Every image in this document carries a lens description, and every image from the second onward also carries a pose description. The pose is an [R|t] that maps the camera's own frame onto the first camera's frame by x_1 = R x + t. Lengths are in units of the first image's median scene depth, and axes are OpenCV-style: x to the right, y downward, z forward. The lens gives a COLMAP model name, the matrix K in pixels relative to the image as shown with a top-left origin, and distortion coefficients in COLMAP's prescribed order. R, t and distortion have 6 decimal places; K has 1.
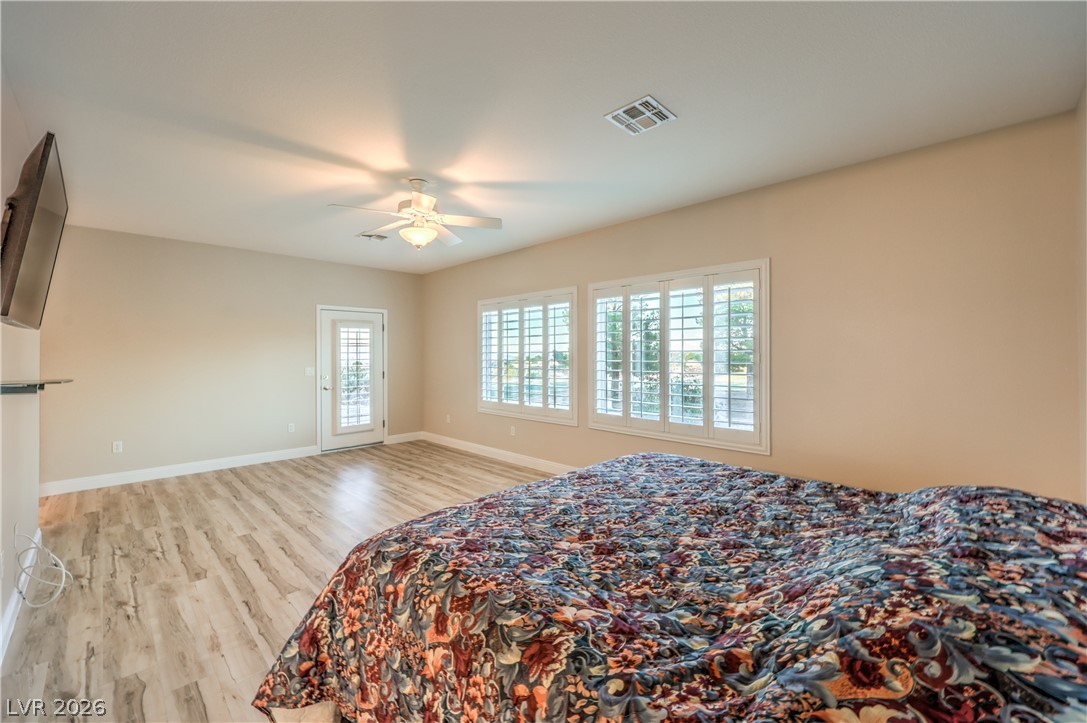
lens RADIAL K [[443.8, 0, 547.7], [0, 443.8, 353.5], [0, 0, 1]] dist [-0.001010, -0.000335]
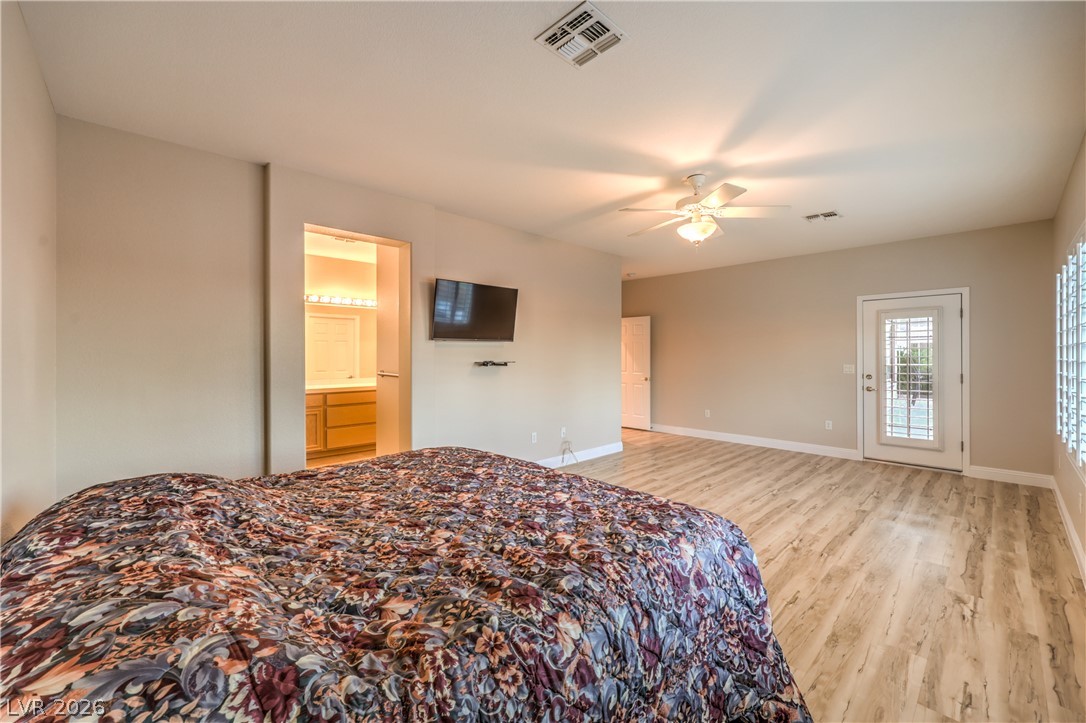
lens RADIAL K [[434.8, 0, 542.3], [0, 434.8, 356.6], [0, 0, 1]] dist [-0.001670, 0.000106]
pose [[-0.035690, 0.008247, -0.999329, 0.583279], [0.005545, 0.999952, 0.008054, 0.004782], [0.999348, -0.005253, -0.035734, 0.568026]]
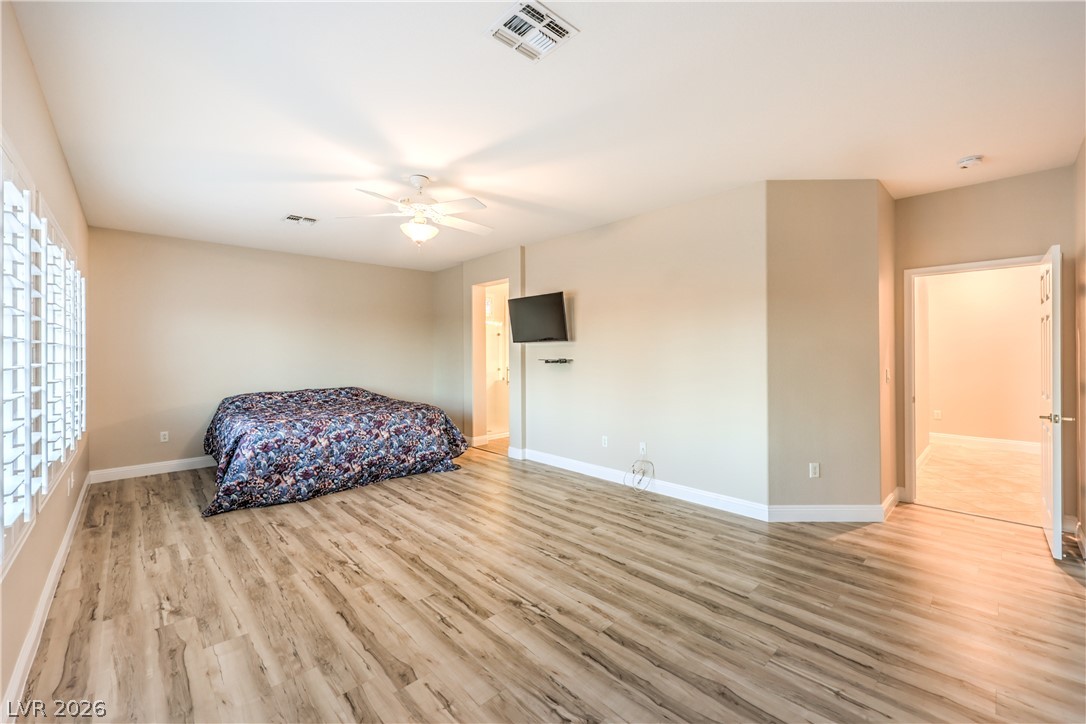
lens RADIAL K [[434.8, 0, 542.3], [0, 434.8, 357.1], [0, 0, 1]] dist [-0.001670, 0.000106]
pose [[-0.999349, 0.008234, 0.035120, -0.498175], [0.008393, 0.999955, 0.004370, 0.013041], [-0.035082, 0.004662, -0.999374, 1.634926]]
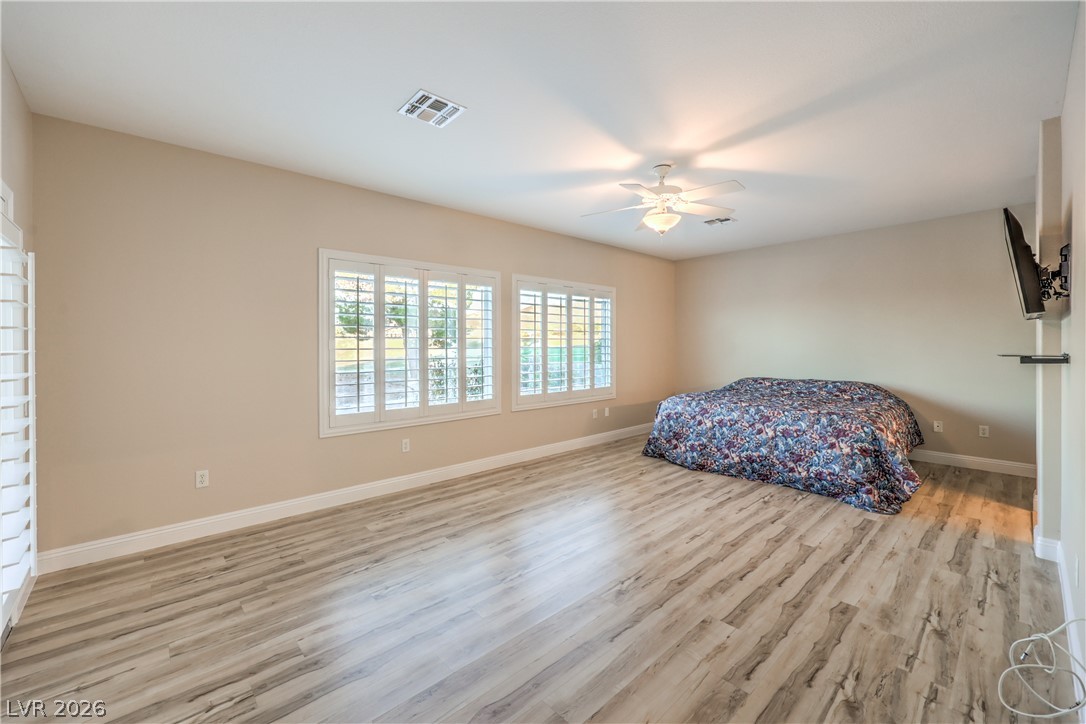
lens RADIAL K [[439.0, 0, 545.6], [0, 439.0, 350.3], [0, 0, 1]] dist [-0.001475, 0.000115]
pose [[0.042870, -0.007496, 0.999053, -1.075989], [-0.000898, 0.999971, 0.007541, 0.017341], [-0.999080, -0.001220, 0.042862, 1.012905]]
